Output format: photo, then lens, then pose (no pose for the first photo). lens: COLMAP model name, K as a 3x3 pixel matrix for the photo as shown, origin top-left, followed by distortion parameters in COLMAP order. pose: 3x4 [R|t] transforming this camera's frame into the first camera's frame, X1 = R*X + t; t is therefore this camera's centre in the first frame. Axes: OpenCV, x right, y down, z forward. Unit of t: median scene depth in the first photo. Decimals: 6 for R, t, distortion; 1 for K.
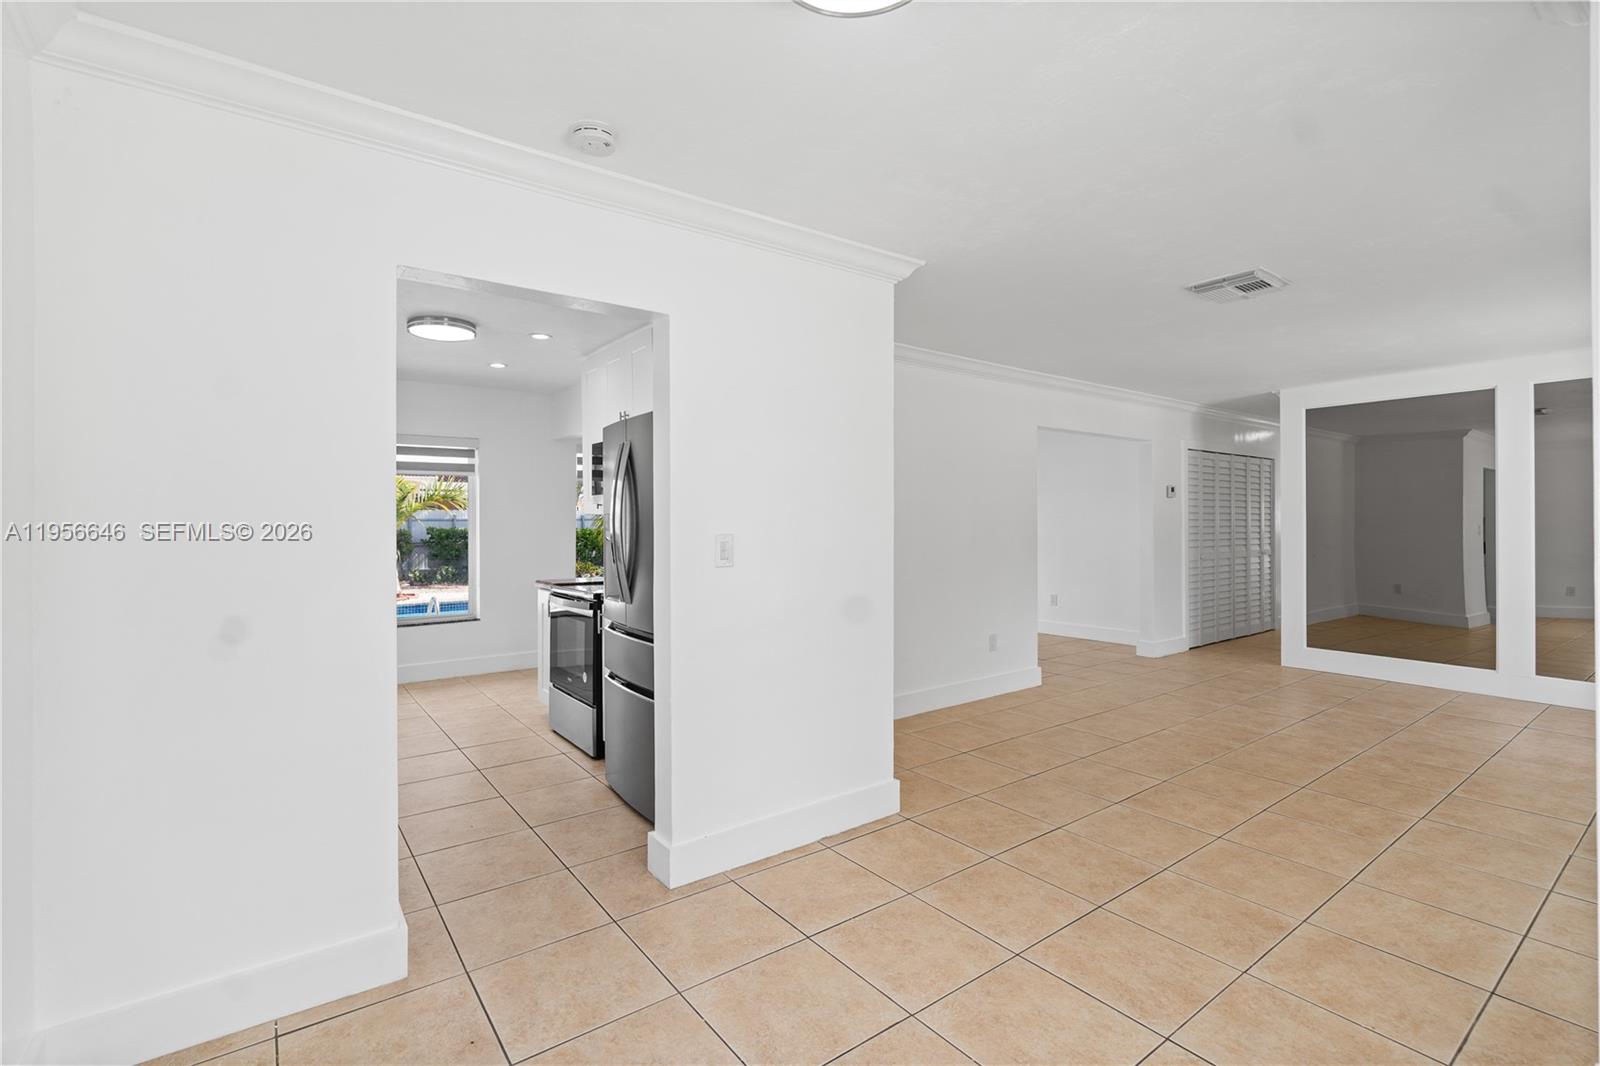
lens RADIAL K [[733.5, 0, 799.4], [0, 733.5, 520.0], [0, 0, 1]] dist [-0.010650, 0.002153]
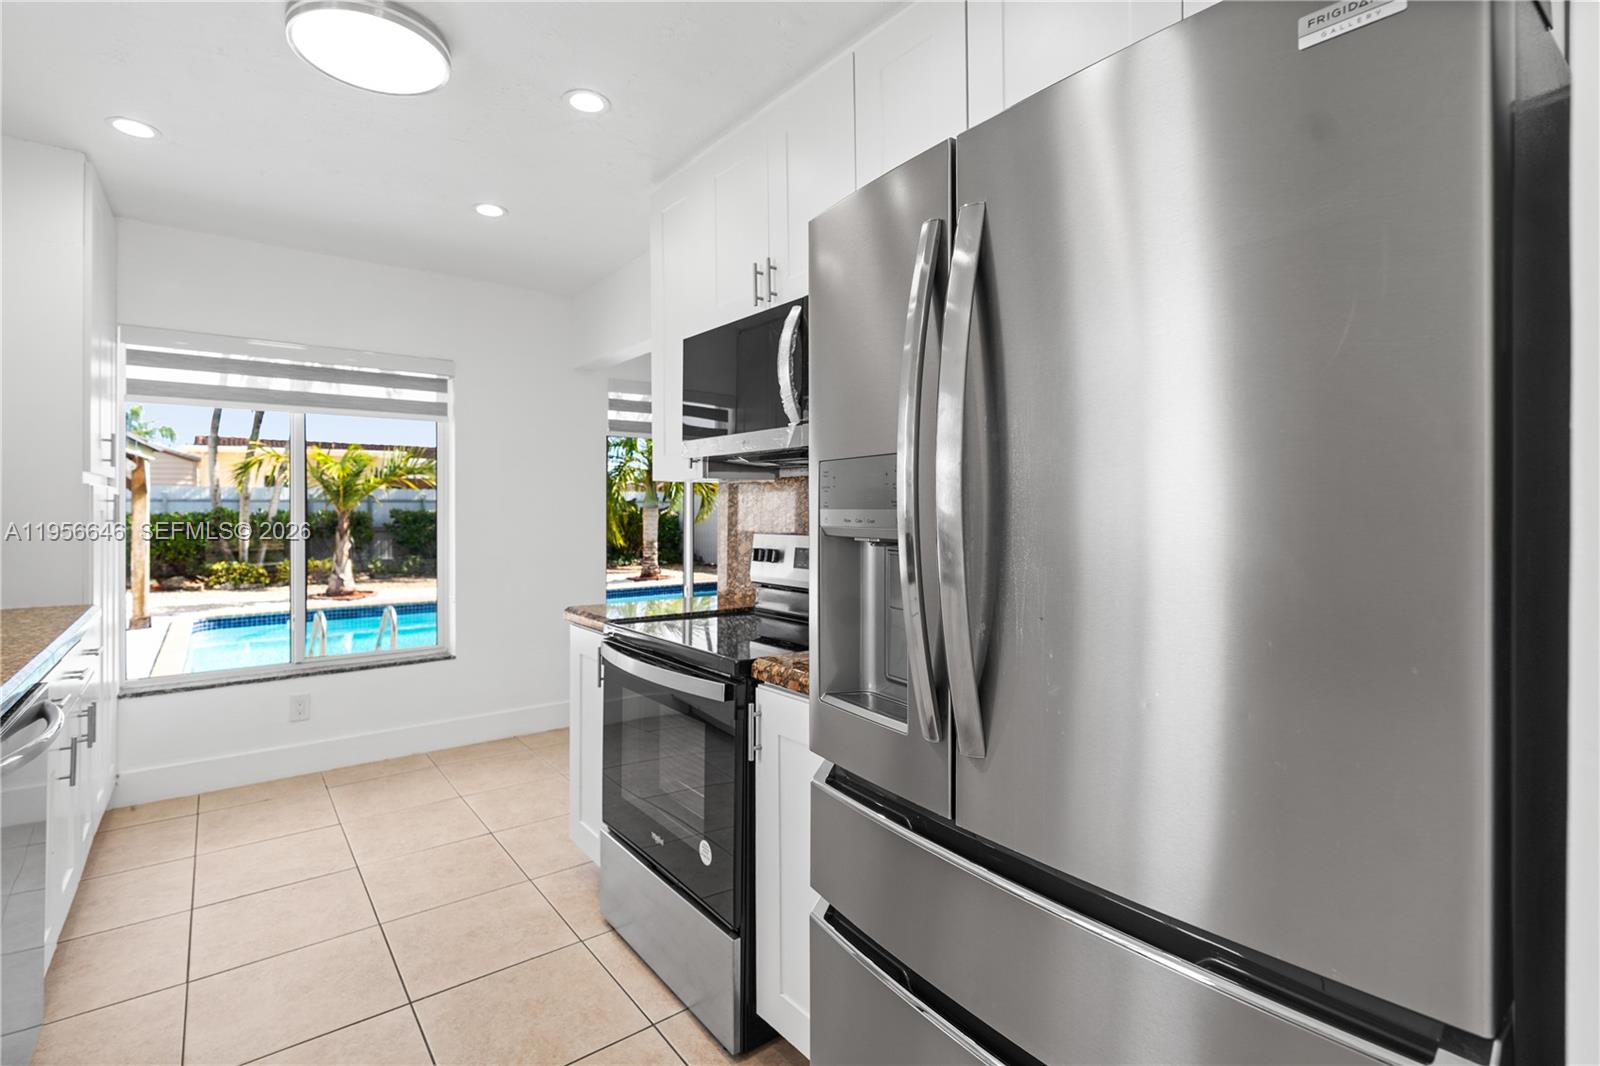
lens RADIAL K [[733.5, 0, 822.0], [0, 733.5, 509.4], [0, 0, 1]] dist [-0.010650, 0.002153]
pose [[0.998576, 0.006402, 0.052967, -0.144930], [-0.006666, 0.999966, 0.004813, 0.006419], [-0.052935, -0.005159, 0.998585, 0.330737]]
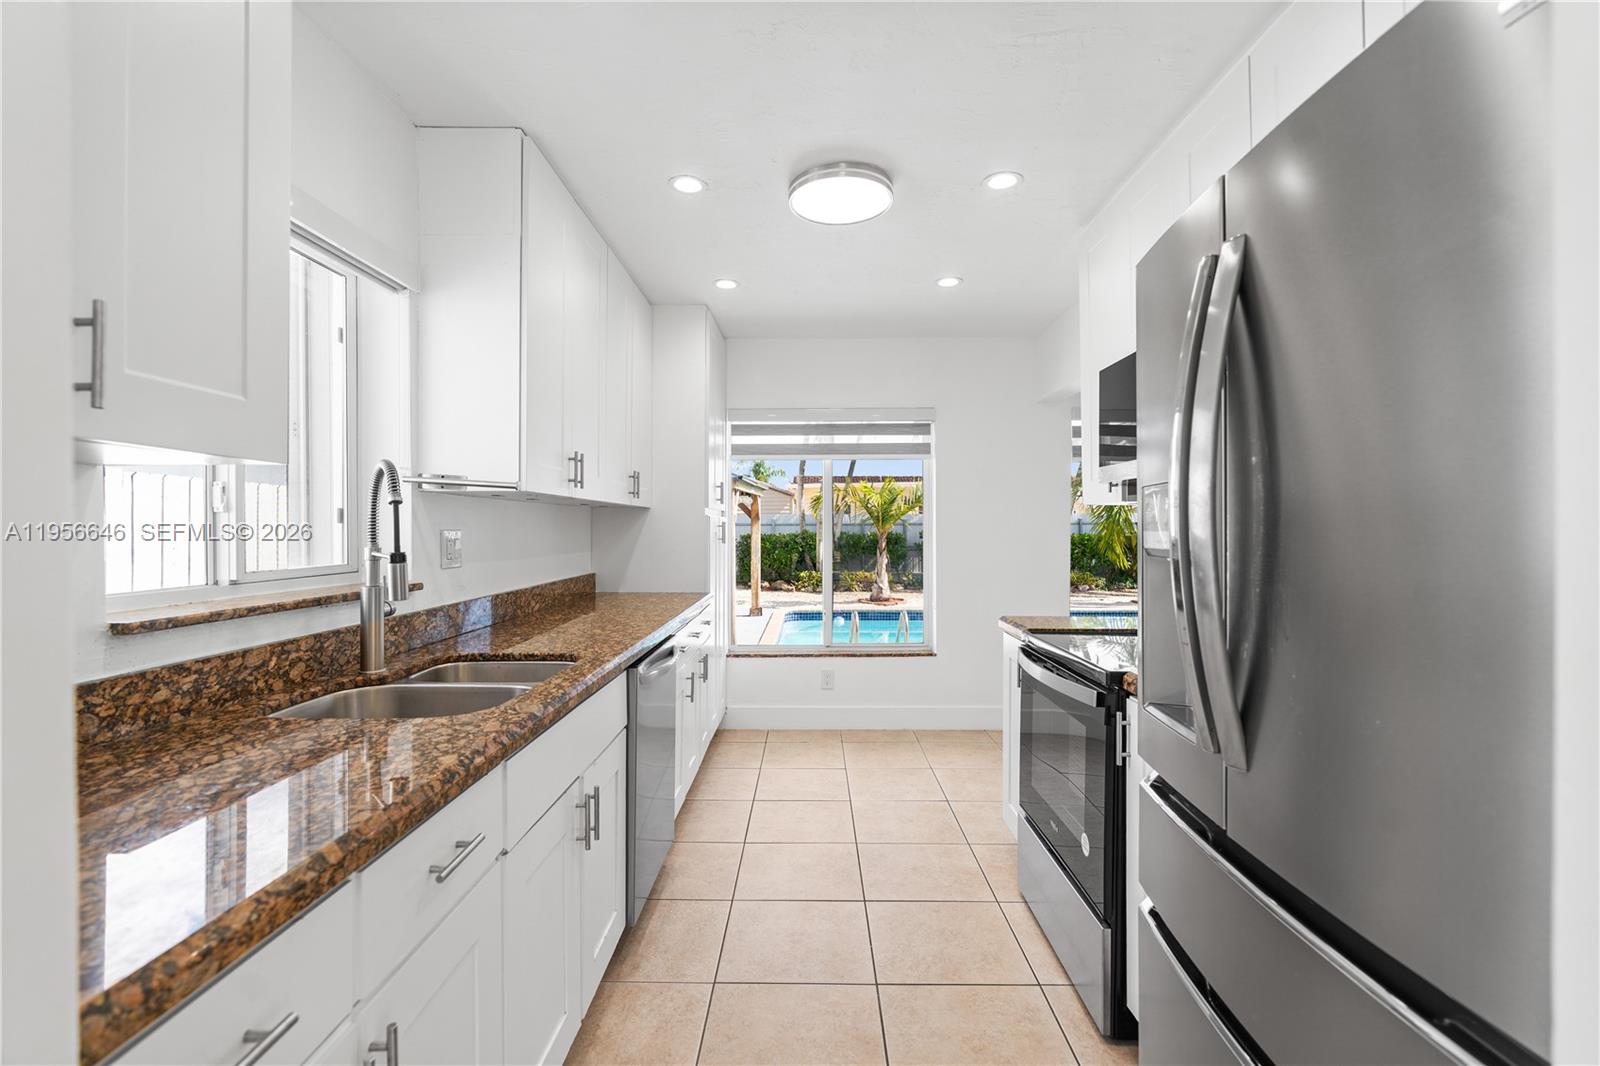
lens RADIAL K [[733.5, 0, 840.7], [0, 733.5, 526.3], [0, 0, 1]] dist [-0.010650, 0.002153]
pose [[0.823857, 0.001899, -0.566795, -0.090695], [-0.001455, 0.999998, 0.001235, 0.005720], [0.566796, -0.000193, 0.823858, 0.303945]]
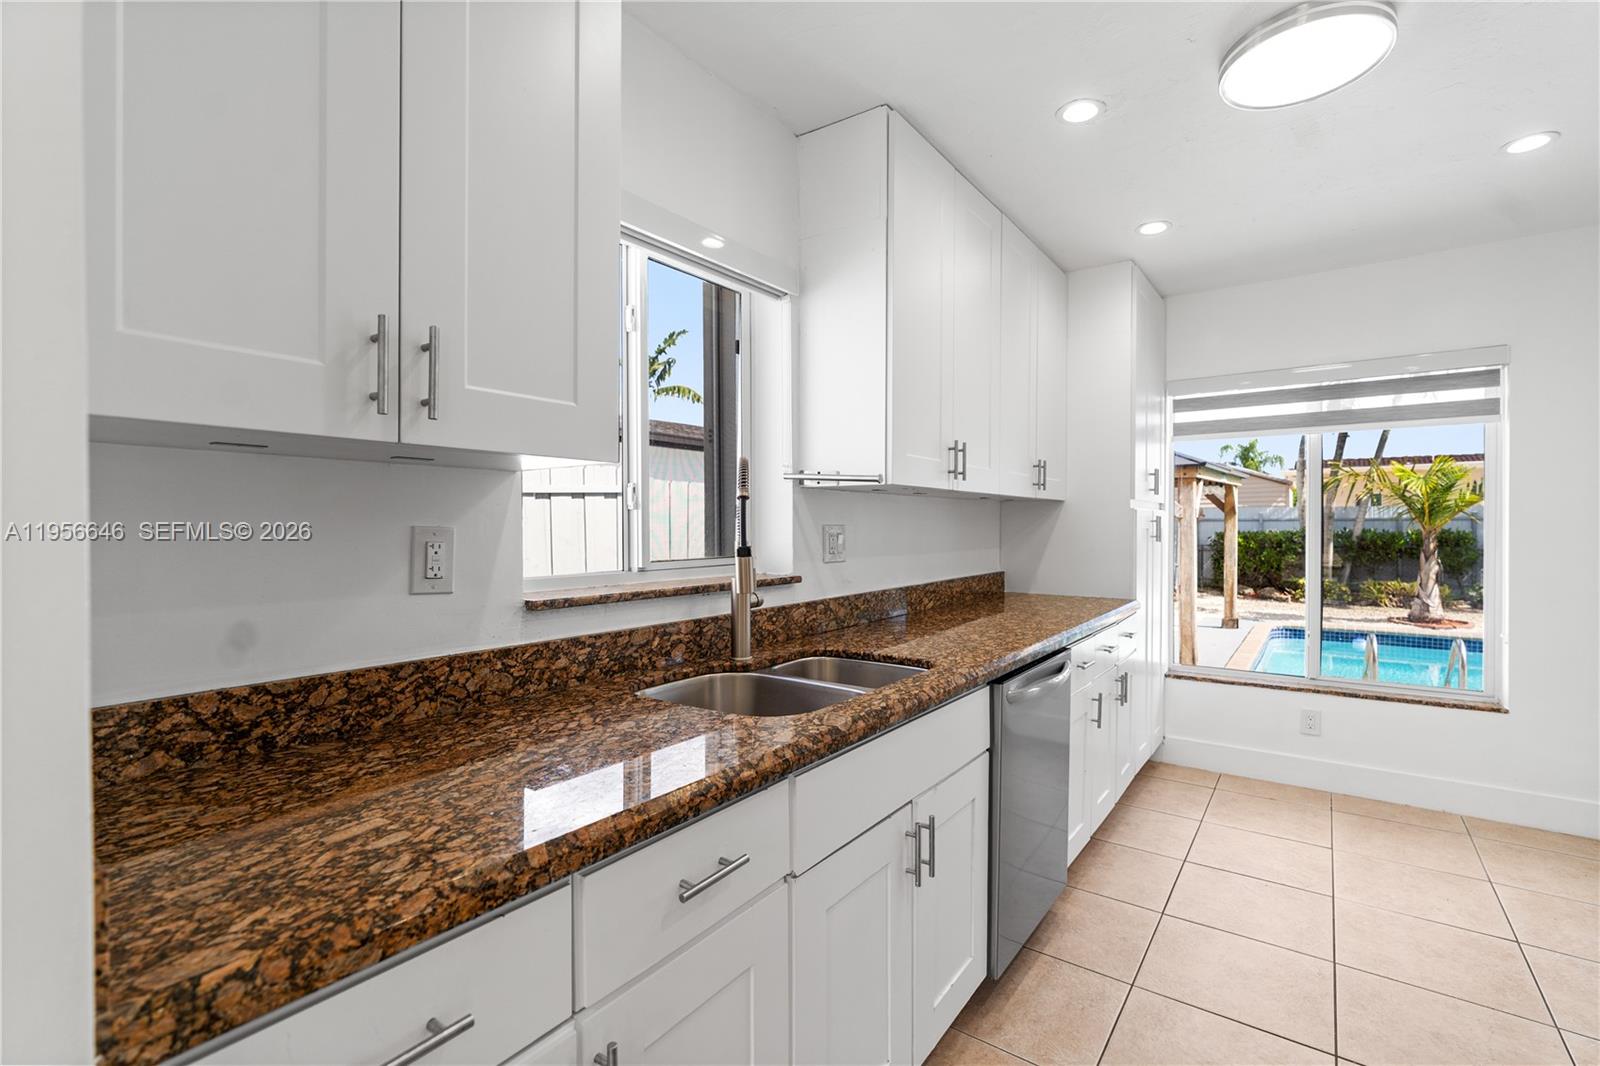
lens RADIAL K [[733.5, 0, 806.8], [0, 733.5, 531.7], [0, 0, 1]] dist [-0.010650, 0.002153]
pose [[0.302184, 0.012281, -0.953171, -0.102277], [0.001555, 0.999909, 0.013376, 0.006406], [0.953249, -0.005524, 0.302137, 0.355460]]
